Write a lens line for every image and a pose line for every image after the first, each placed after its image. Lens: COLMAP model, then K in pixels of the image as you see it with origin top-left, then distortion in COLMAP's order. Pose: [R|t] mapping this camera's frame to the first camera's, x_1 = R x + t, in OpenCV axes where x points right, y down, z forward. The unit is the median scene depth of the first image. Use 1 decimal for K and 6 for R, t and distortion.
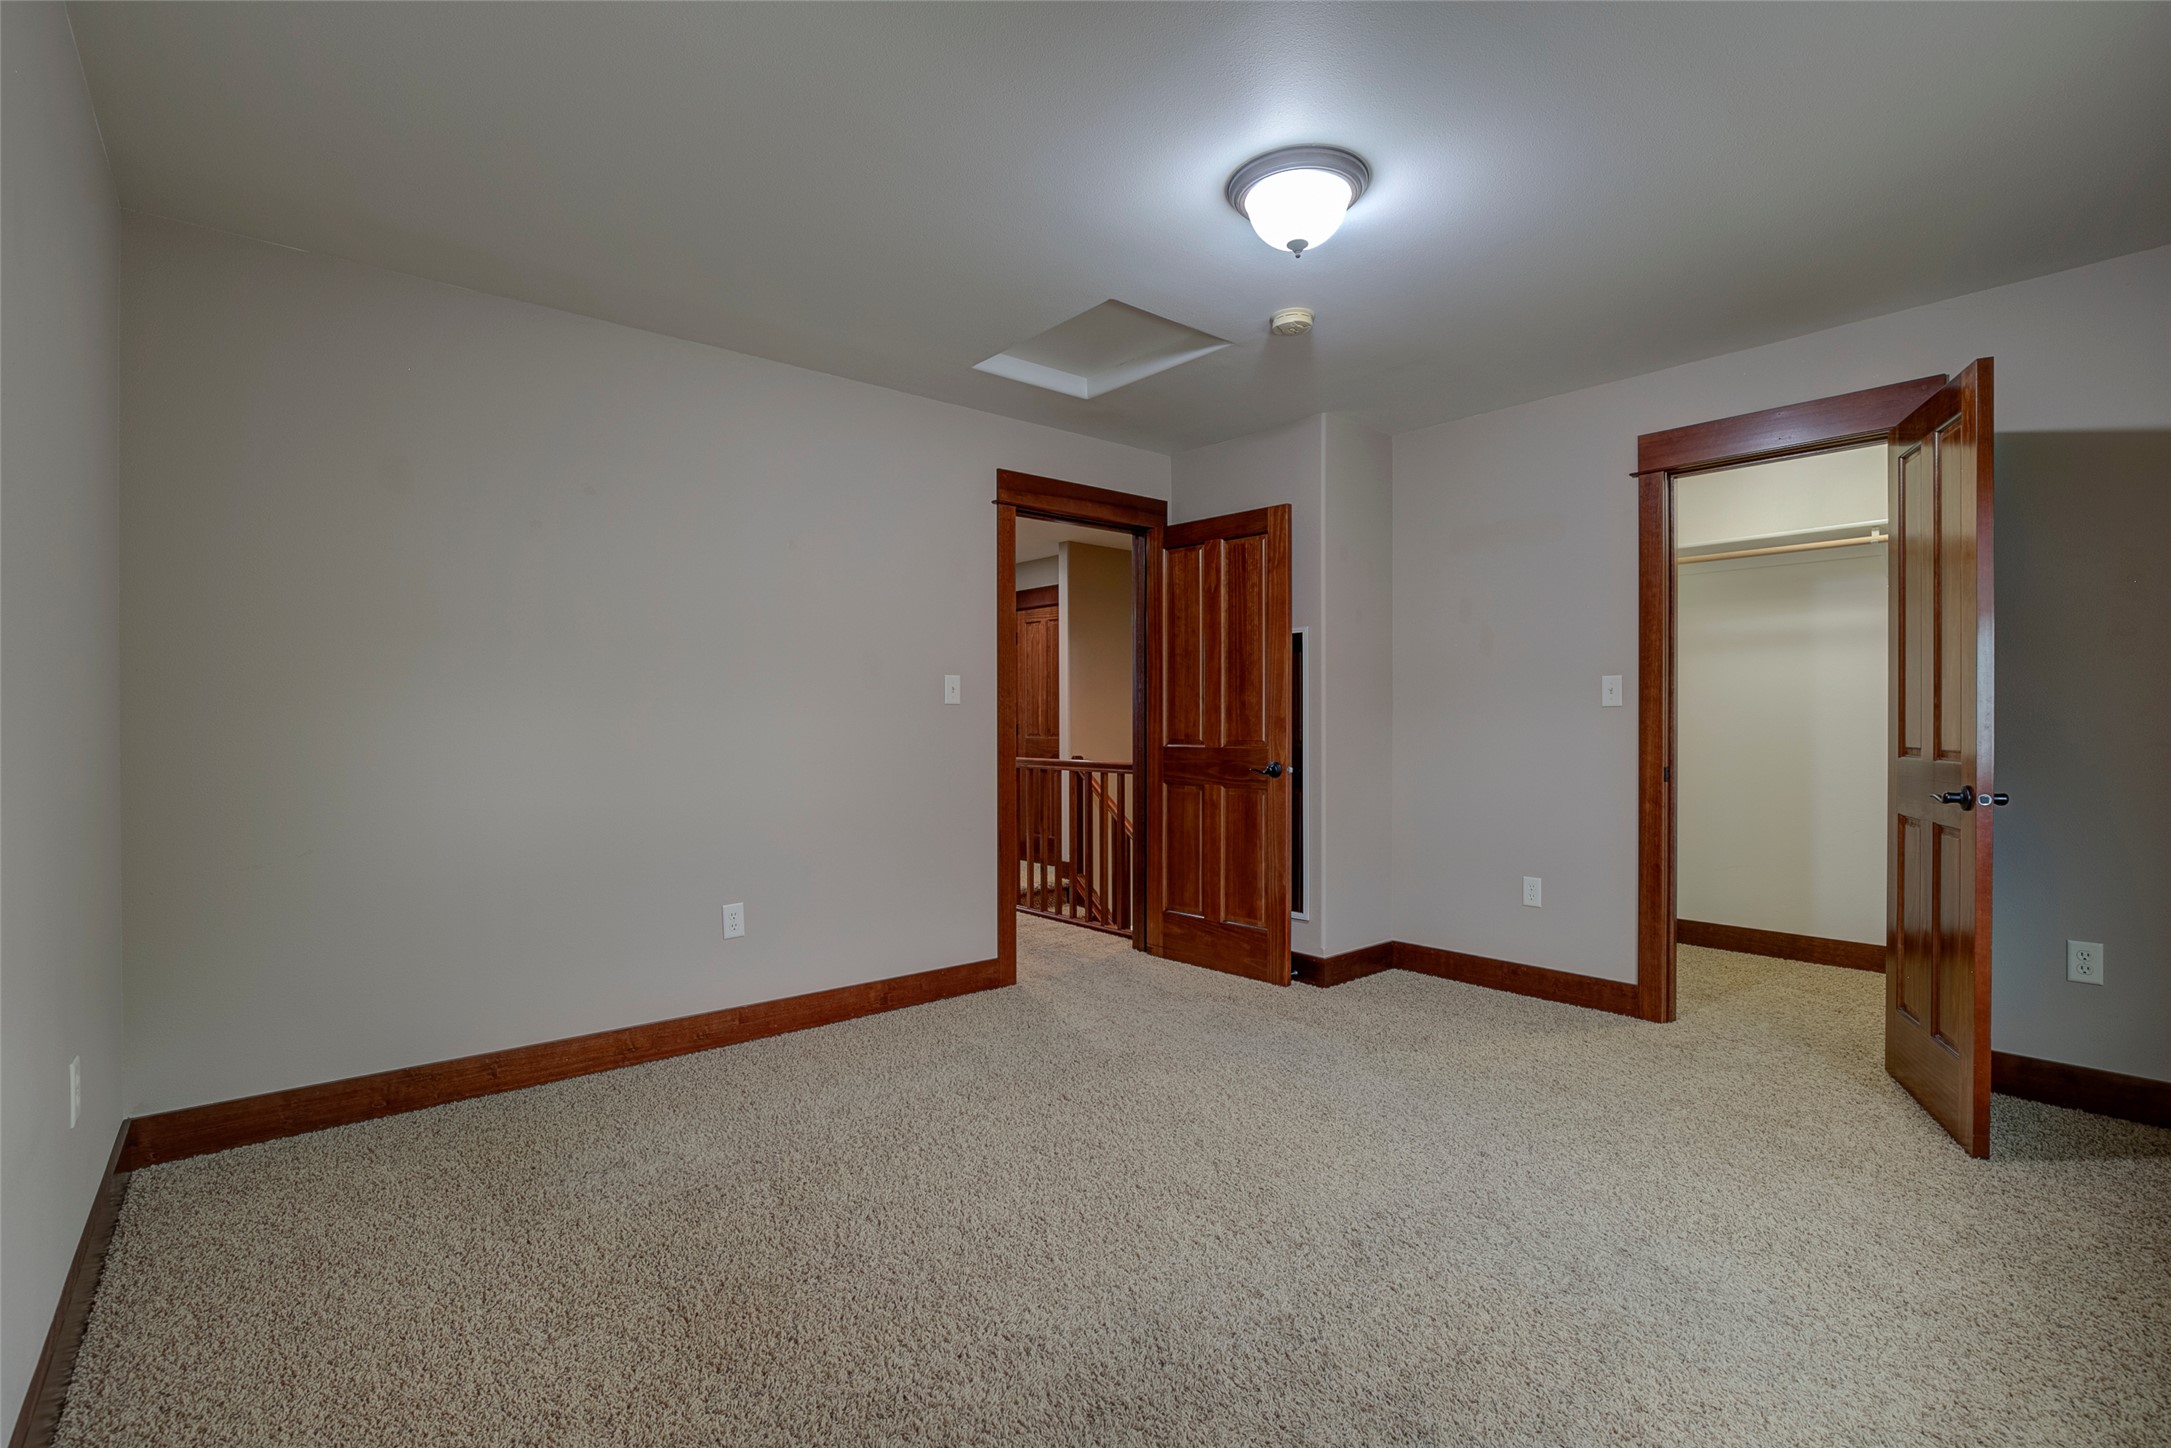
lens RADIAL K [[996.7, 0, 1097.3], [0, 996.7, 725.7], [0, 0, 1]] dist [-0.002625, -0.000277]
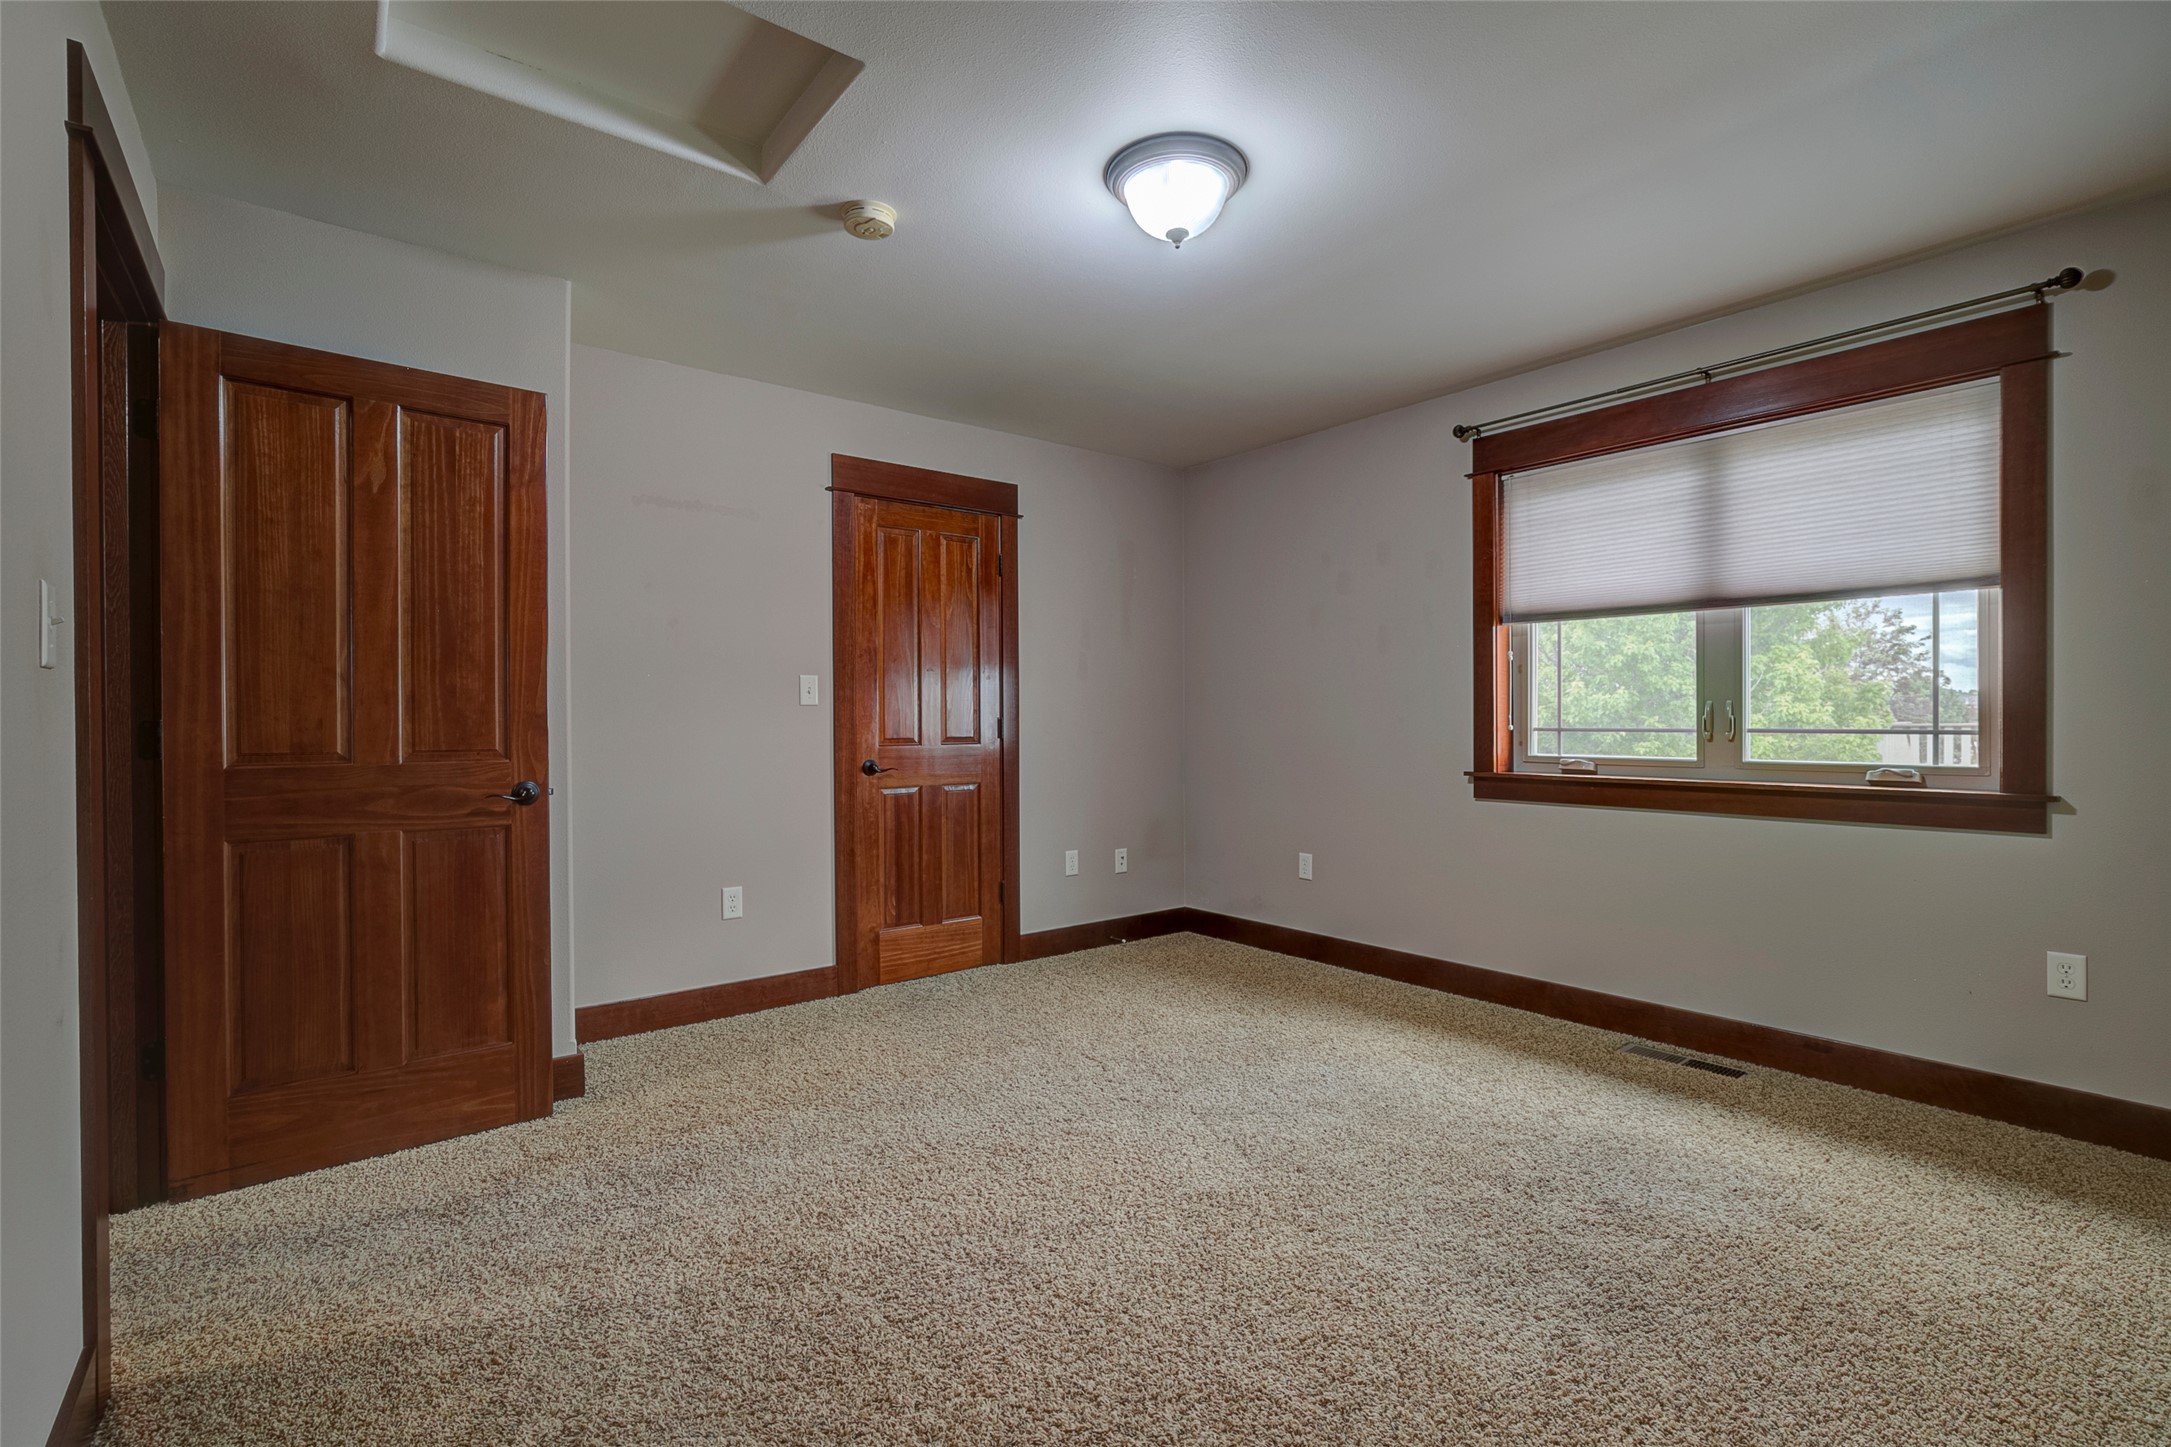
lens RADIAL K [[996.7, 0, 1097.3], [0, 996.7, 725.2], [0, 0, 1]] dist [-0.002625, -0.000277]
pose [[0.040923, -0.006086, 0.999144, -0.443647], [0.003159, 0.999977, 0.005962, -0.003217], [-0.999157, 0.002912, 0.040942, 0.576814]]
